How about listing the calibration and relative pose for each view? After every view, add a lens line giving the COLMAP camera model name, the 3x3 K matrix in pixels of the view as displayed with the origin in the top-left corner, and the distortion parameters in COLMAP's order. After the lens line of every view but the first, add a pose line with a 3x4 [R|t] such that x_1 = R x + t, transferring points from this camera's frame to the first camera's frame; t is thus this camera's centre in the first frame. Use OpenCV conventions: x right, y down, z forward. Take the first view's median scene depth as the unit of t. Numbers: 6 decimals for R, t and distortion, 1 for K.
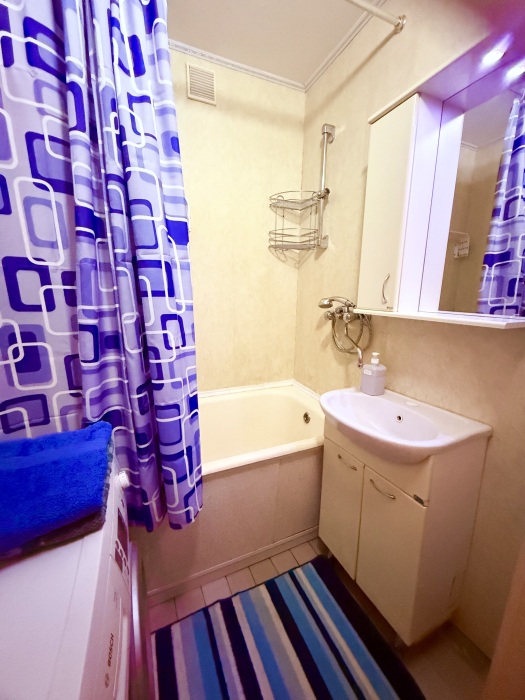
lens RADIAL K [[283.4, 0, 262.5], [0, 283.4, 350.0], [0, 0, 1]] dist [0.009623, 0.000245]
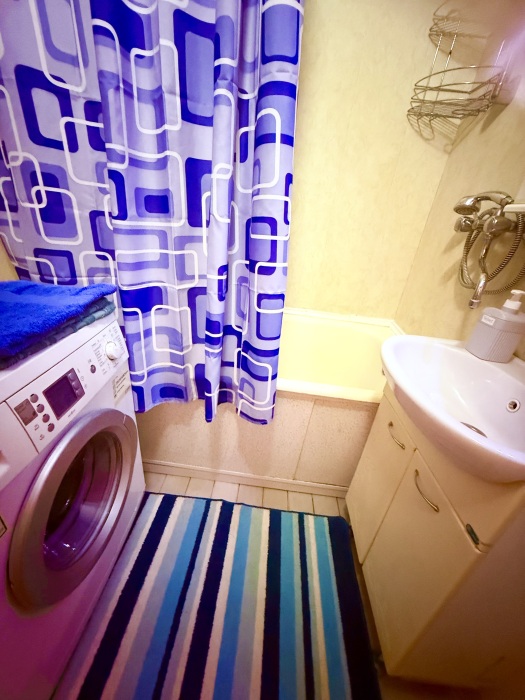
lens RADIAL K [[279.4, 0, 262.5], [0, 279.4, 350.0], [0, 0, 1]] dist [0.000989, -0.000008]
pose [[0.874741, 0.286731, -0.390657, 0.202033], [-0.187782, 0.943739, 0.272205, 0.067876], [0.446727, -0.164750, 0.879370, 0.264189]]
